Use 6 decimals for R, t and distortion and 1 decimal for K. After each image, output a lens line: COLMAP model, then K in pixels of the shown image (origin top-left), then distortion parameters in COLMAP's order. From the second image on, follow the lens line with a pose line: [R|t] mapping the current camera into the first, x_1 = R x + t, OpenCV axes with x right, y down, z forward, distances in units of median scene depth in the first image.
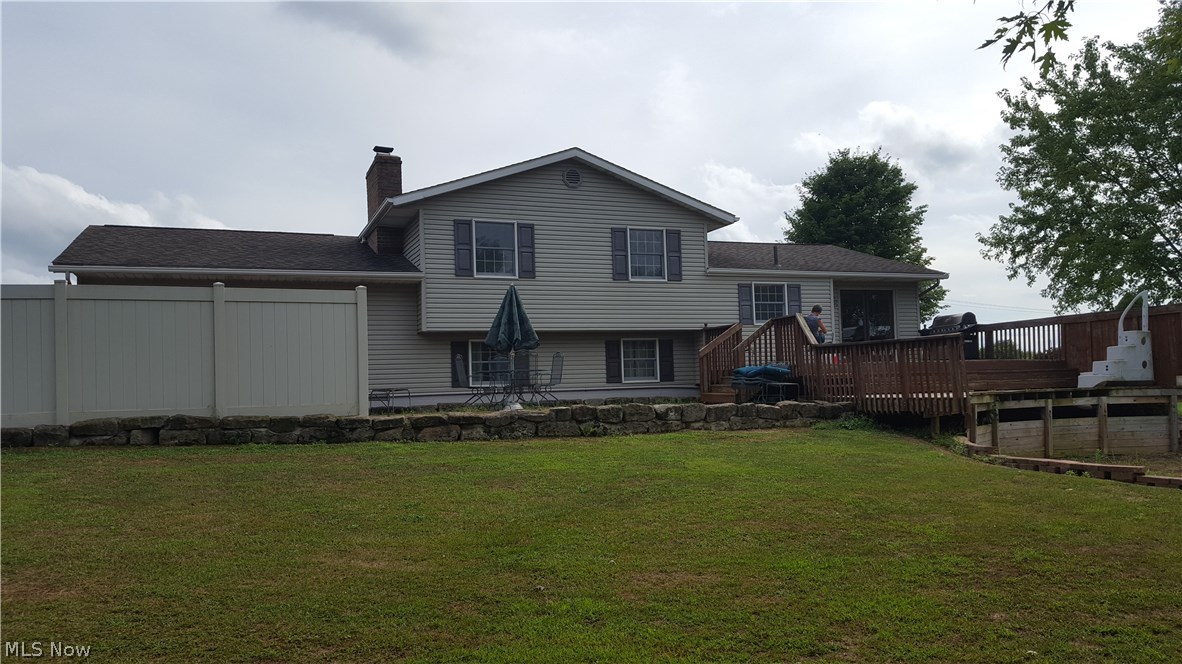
lens RADIAL K [[823.4, 0, 589.9], [0, 823.4, 332.3], [0, 0, 1]] dist [-0.026099, -0.003767]
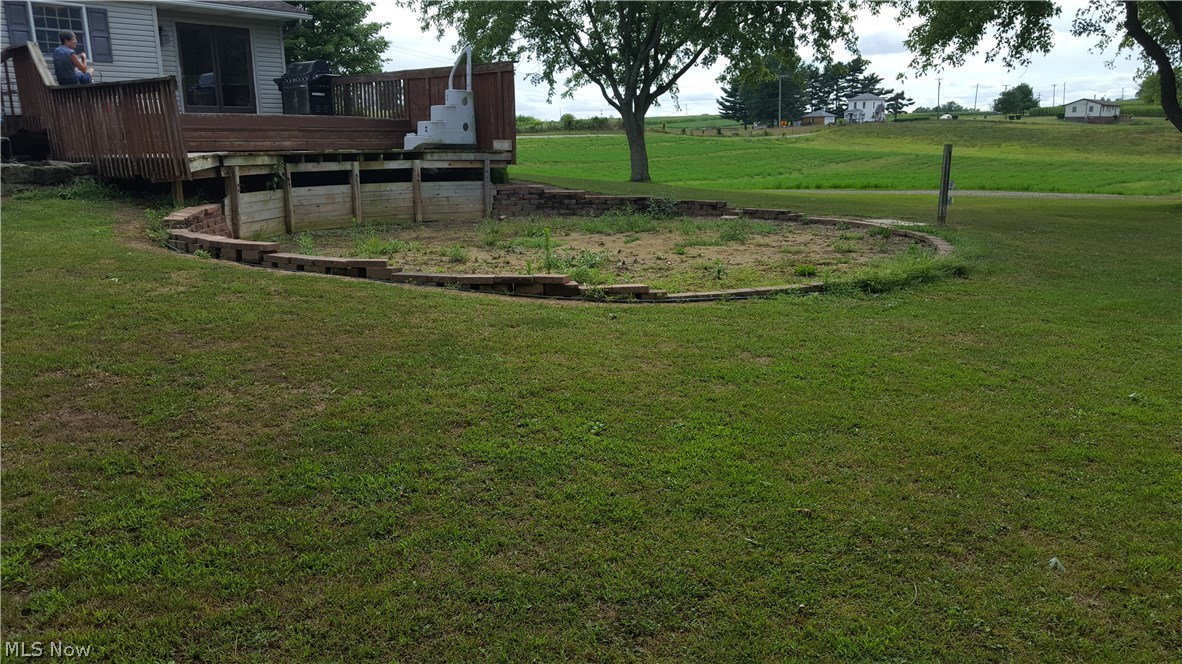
lens RADIAL K [[823.4, 0, 593.7], [0, 823.4, 335.6], [0, 0, 1]] dist [-0.026099, -0.003767]
pose [[0.862660, -0.089791, 0.497750, 0.314362], [-0.058048, 0.960037, 0.273789, 0.002049], [-0.502442, -0.265080, 0.822973, 0.061136]]
